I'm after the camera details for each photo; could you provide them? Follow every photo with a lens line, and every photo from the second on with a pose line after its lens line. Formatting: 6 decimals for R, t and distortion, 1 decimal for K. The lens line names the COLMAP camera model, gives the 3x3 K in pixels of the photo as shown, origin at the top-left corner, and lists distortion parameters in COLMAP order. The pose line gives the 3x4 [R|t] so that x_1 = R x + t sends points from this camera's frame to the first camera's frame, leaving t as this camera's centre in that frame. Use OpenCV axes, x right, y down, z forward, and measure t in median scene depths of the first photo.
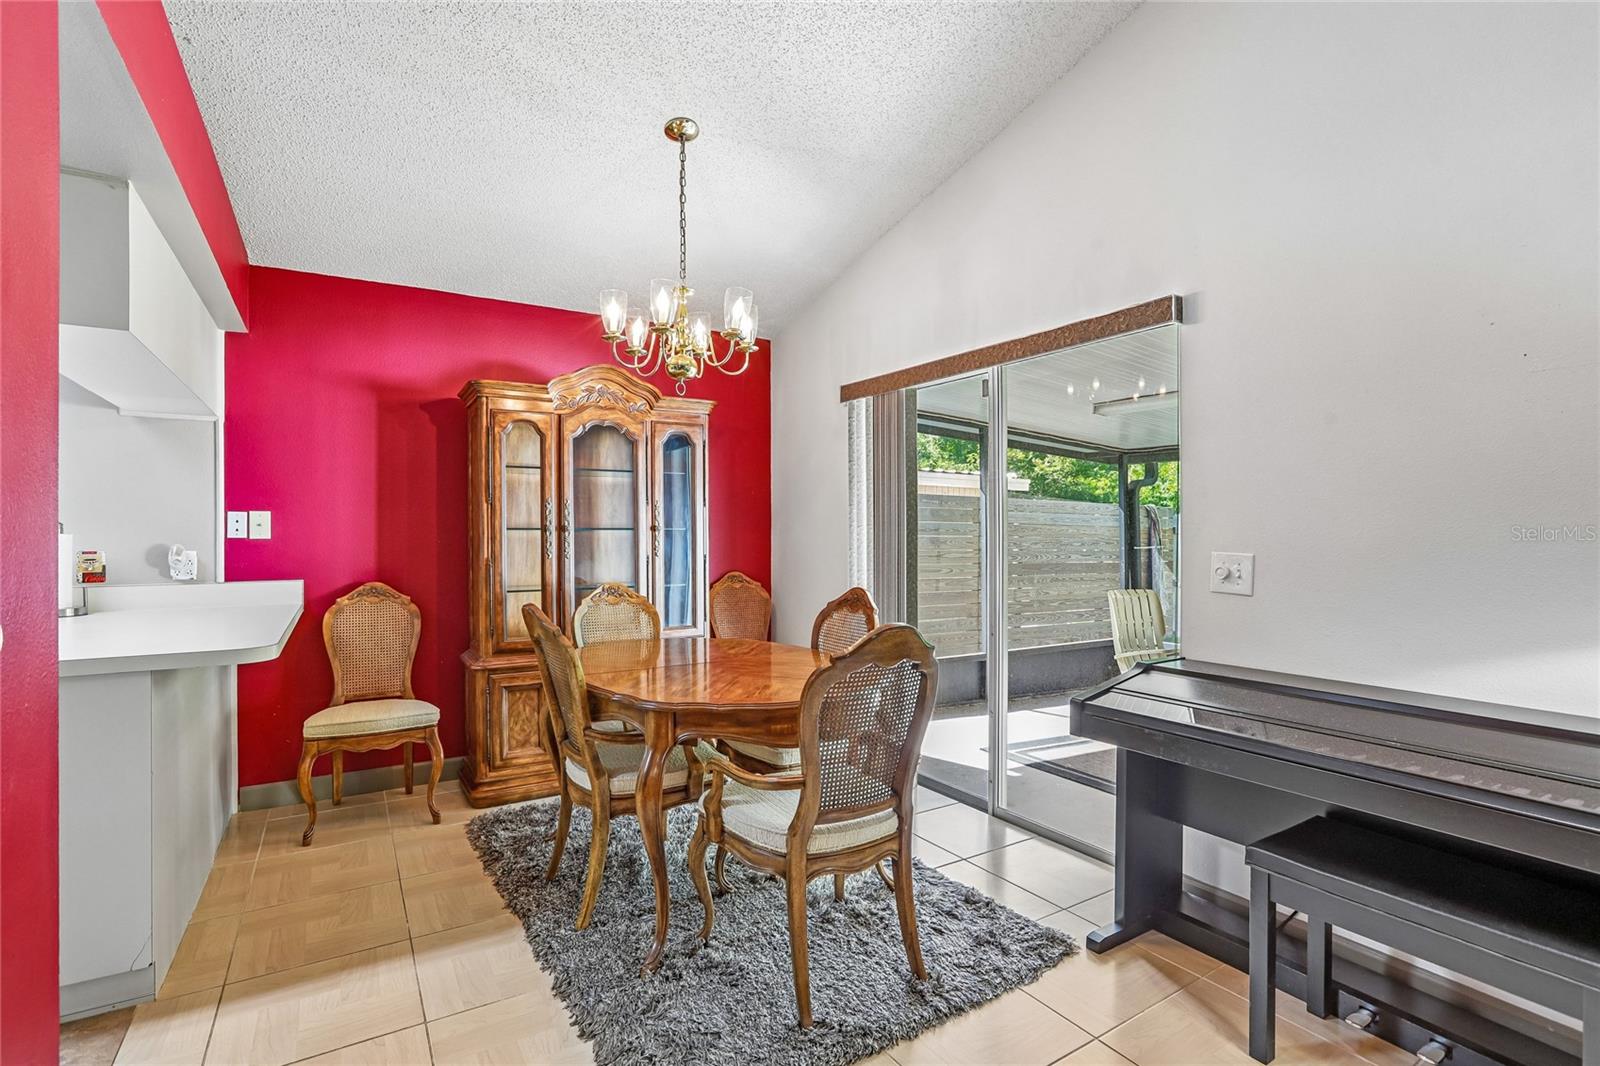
lens RADIAL K [[735.2, 0, 790.8], [0, 735.2, 534.6], [0, 0, 1]] dist [-0.050206, 0.014030]
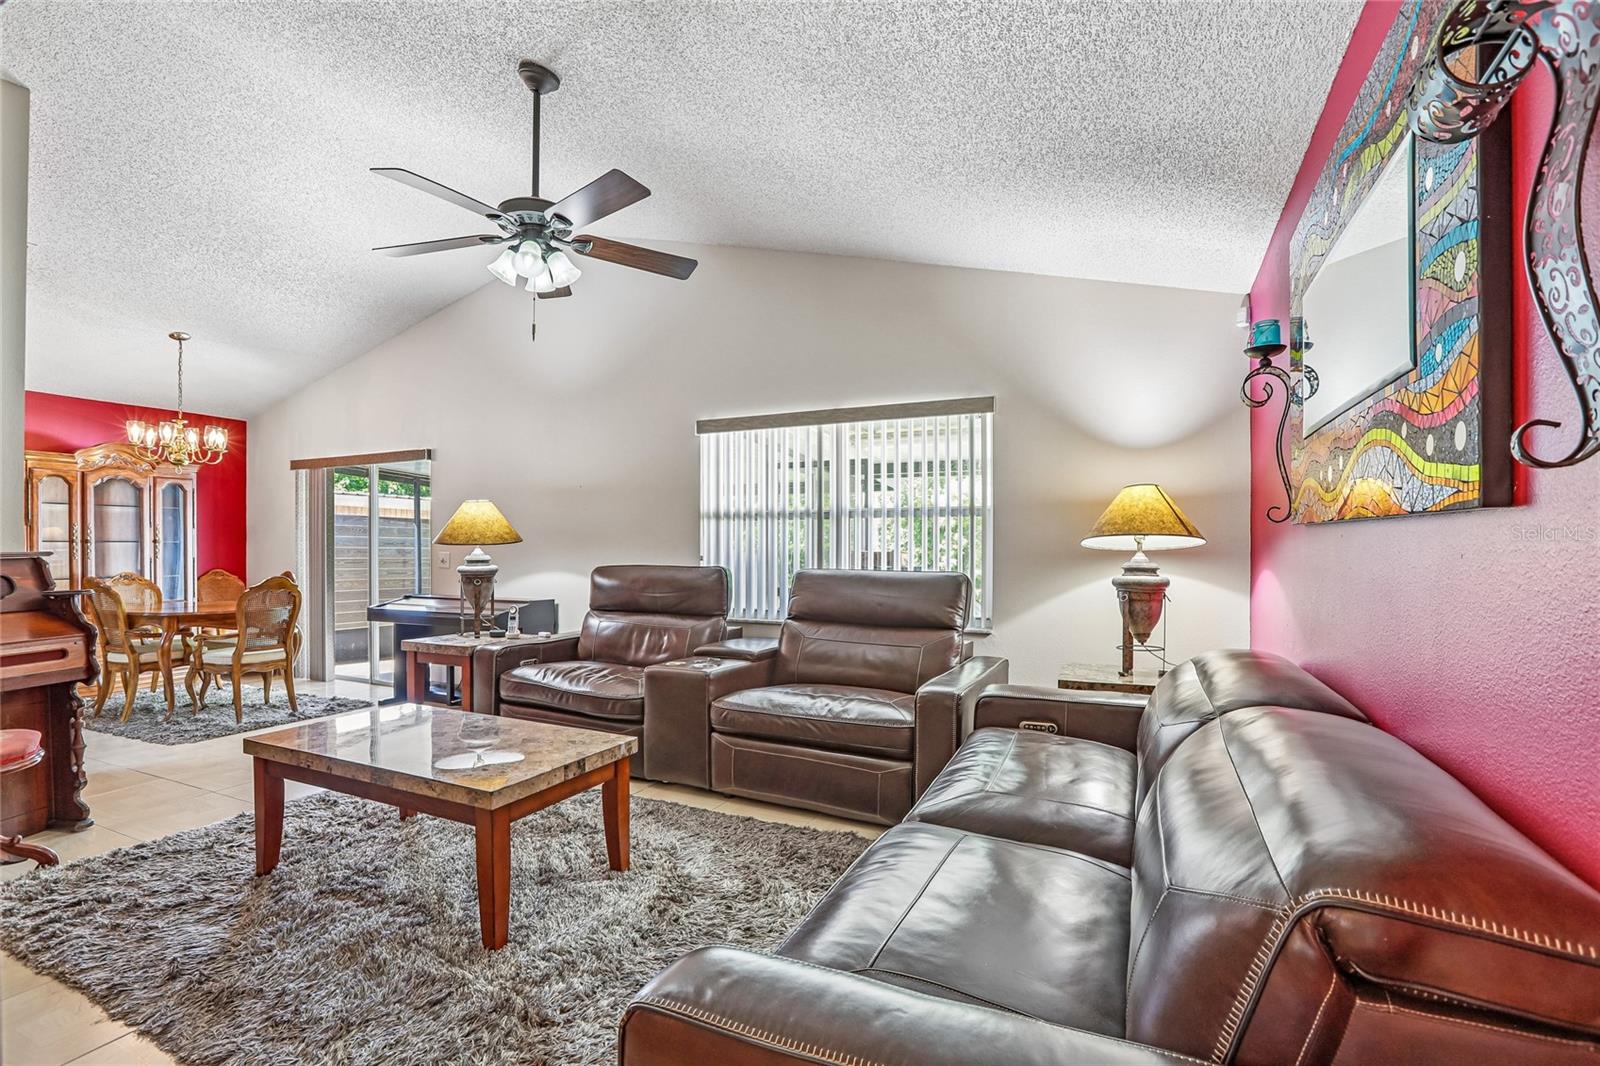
lens RADIAL K [[749.5, 0, 799.8], [0, 749.5, 549.7], [0, 0, 1]] dist [-0.058101, 0.021688]
pose [[0.837506, 0.000132, 0.546427, 0.151603], [-0.000298, 1.000000, 0.000216, 0.010435], [-0.546427, -0.000344, 0.837506, -1.294807]]
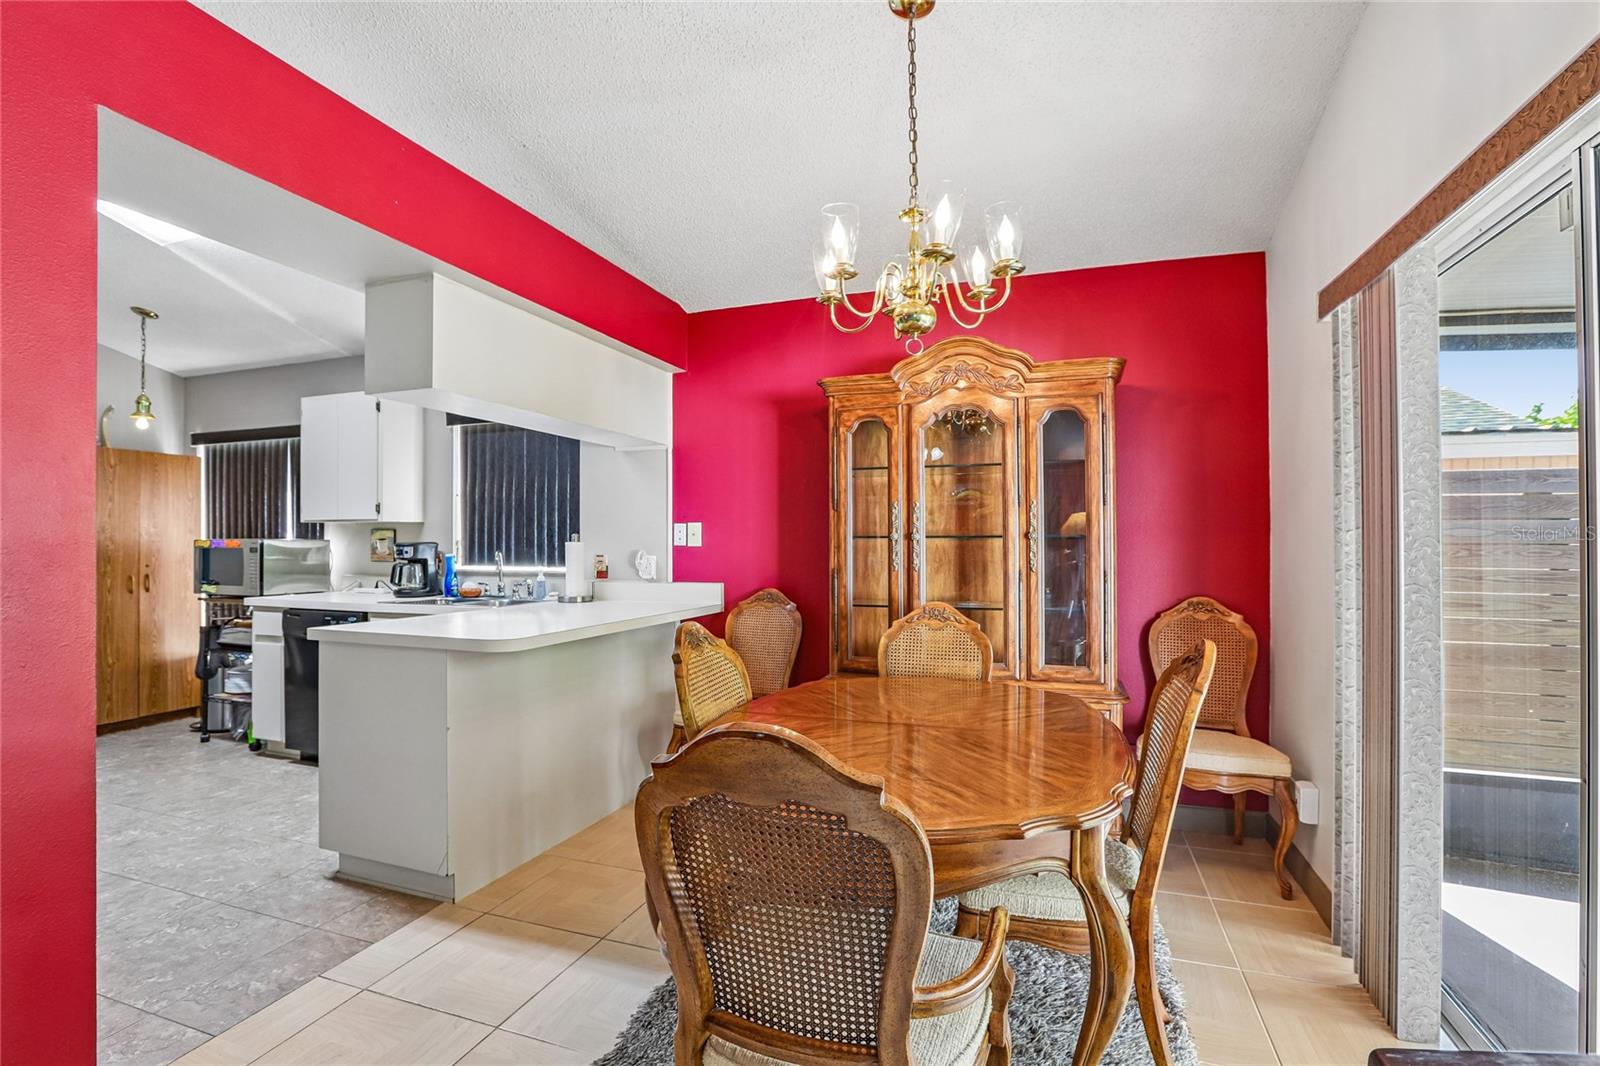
lens RADIAL K [[735.2, 0, 790.8], [0, 735.2, 534.6], [0, 0, 1]] dist [-0.050206, 0.014030]
pose [[0.623118, -0.006372, -0.782102, 0.290651], [-0.000497, 0.999963, -0.008543, -0.003189], [0.782128, 0.005712, 0.623092, 0.368095]]
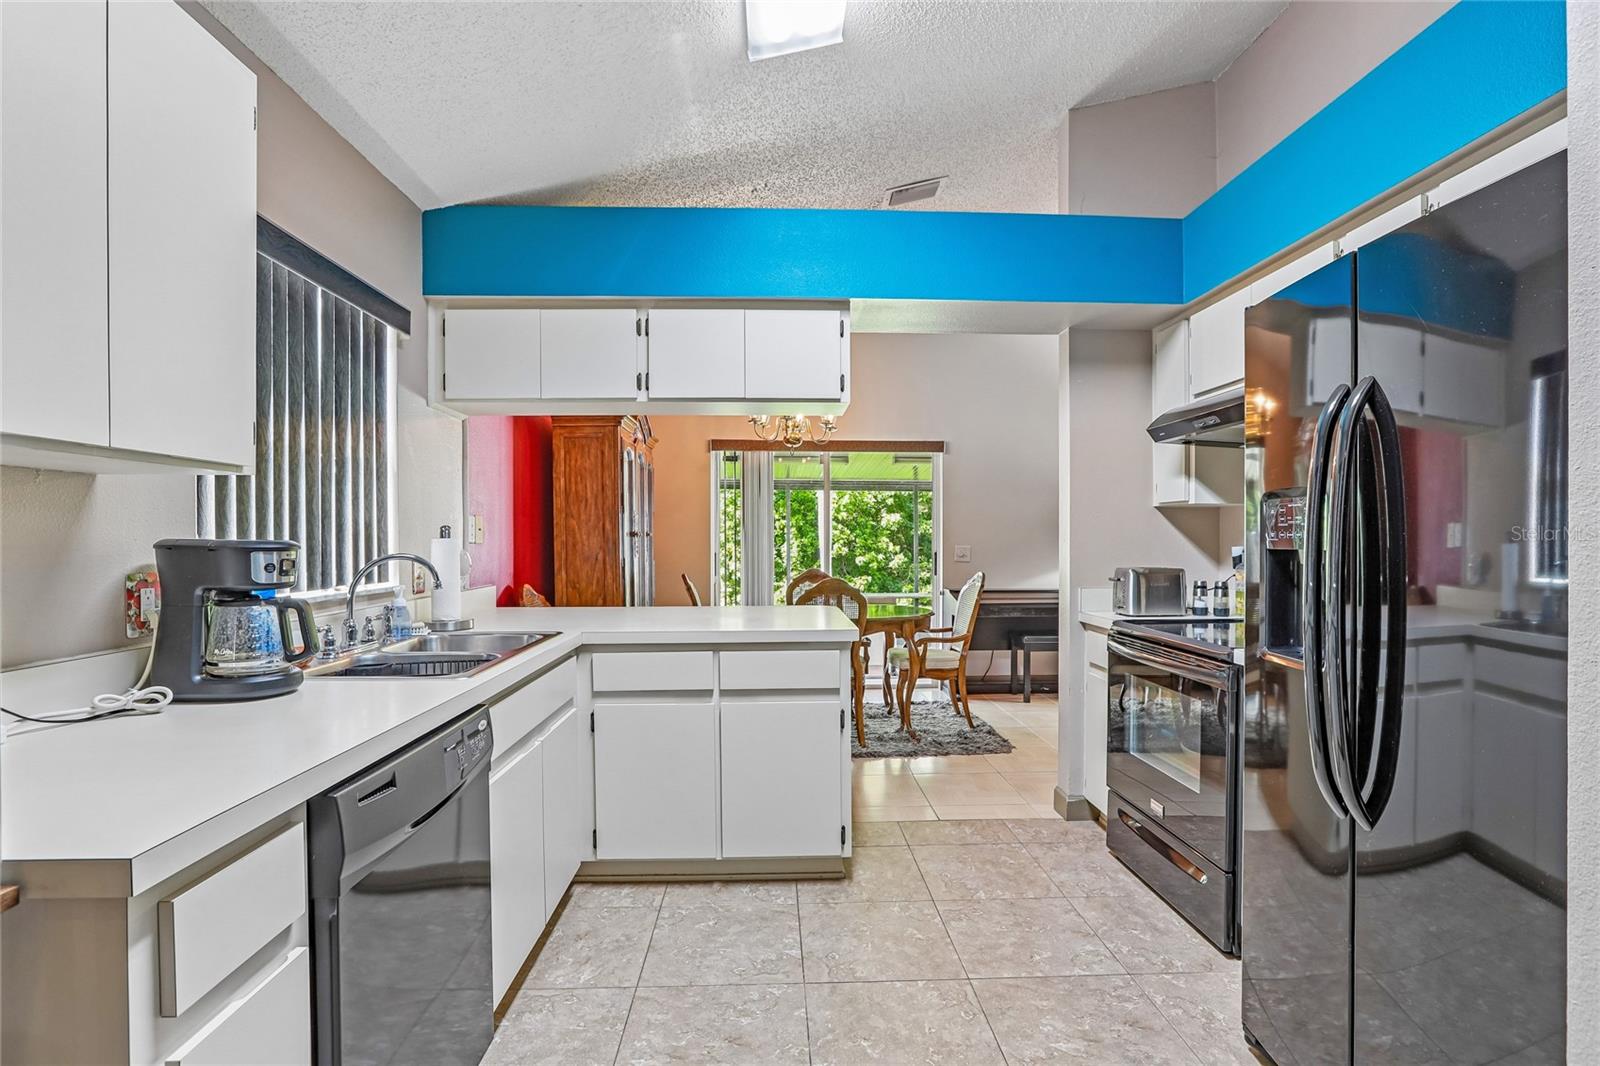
lens RADIAL K [[752.3, 0, 800.8], [0, 752.3, 547.3], [0, 0, 1]] dist [-0.054734, 0.022343]
pose [[0.482946, -0.010109, 0.875592, -1.386345], [0.001241, 0.999940, 0.010860, 0.000470], [-0.875649, -0.004159, 0.482930, 0.120046]]
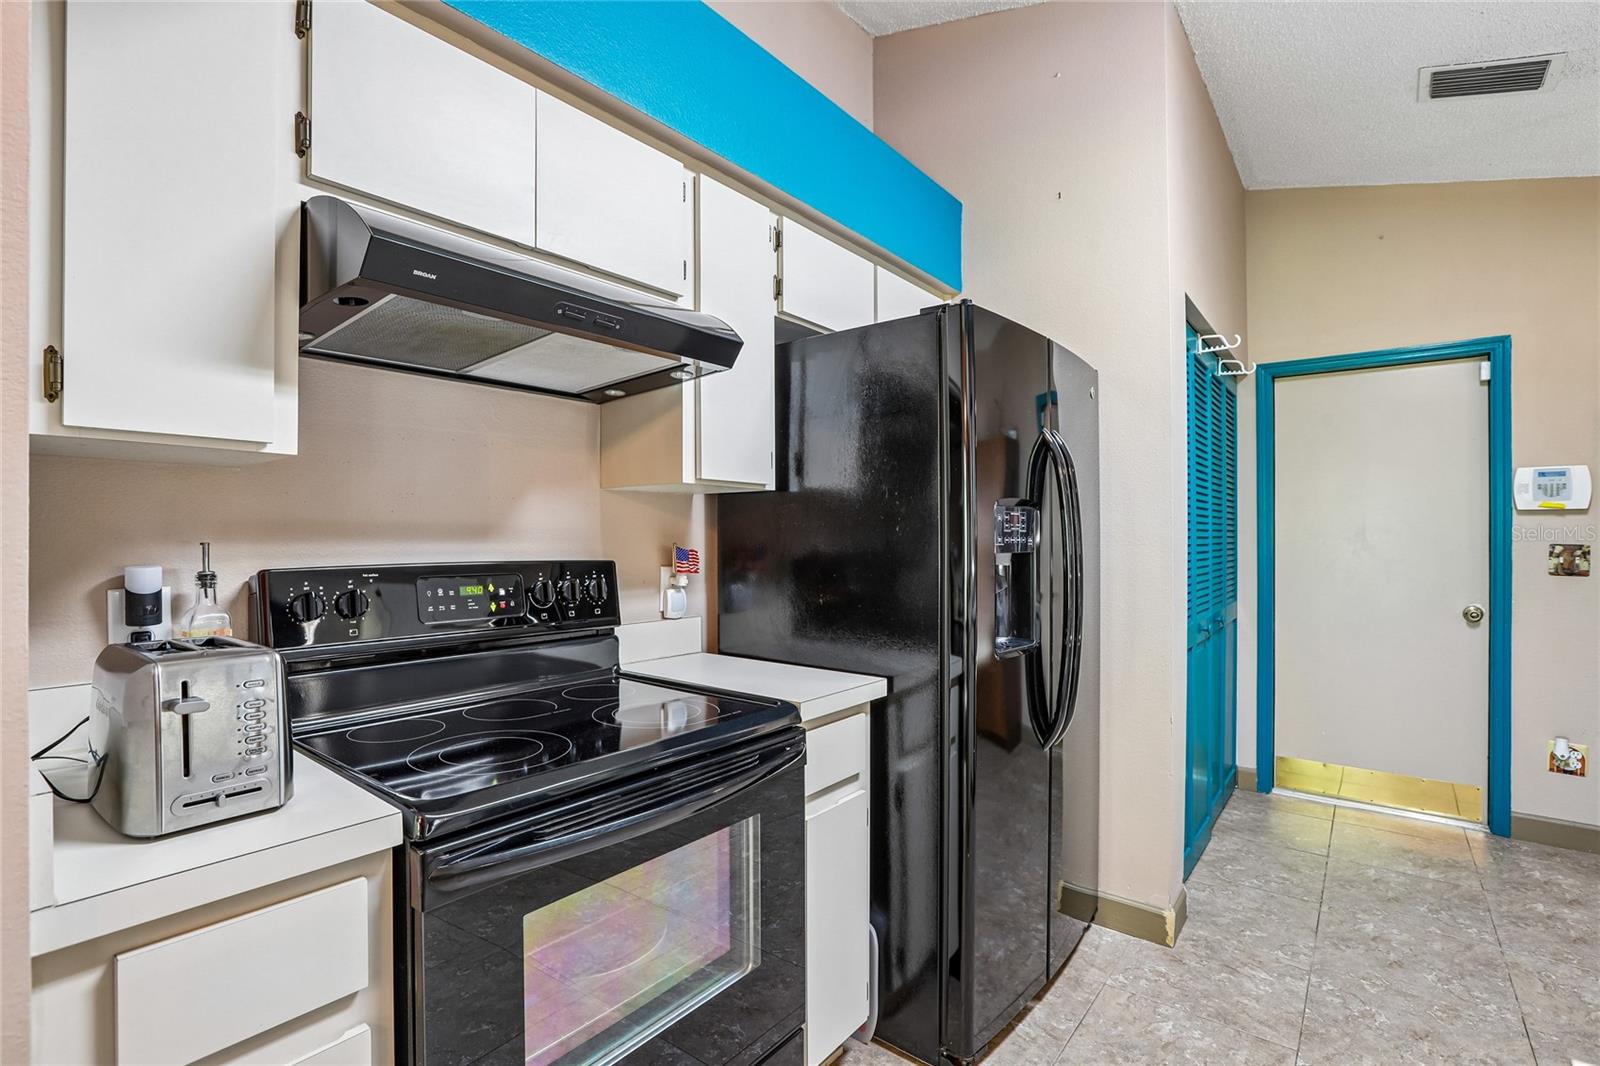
lens RADIAL K [[735.2, 0, 790.8], [0, 735.2, 534.6], [0, 0, 1]] dist [-0.050206, 0.014030]
pose [[-0.942387, -0.000994, -0.334522, -0.498248], [-0.000002, 0.999996, -0.002966, -0.005094], [0.334524, -0.002794, -0.942383, 0.518249]]
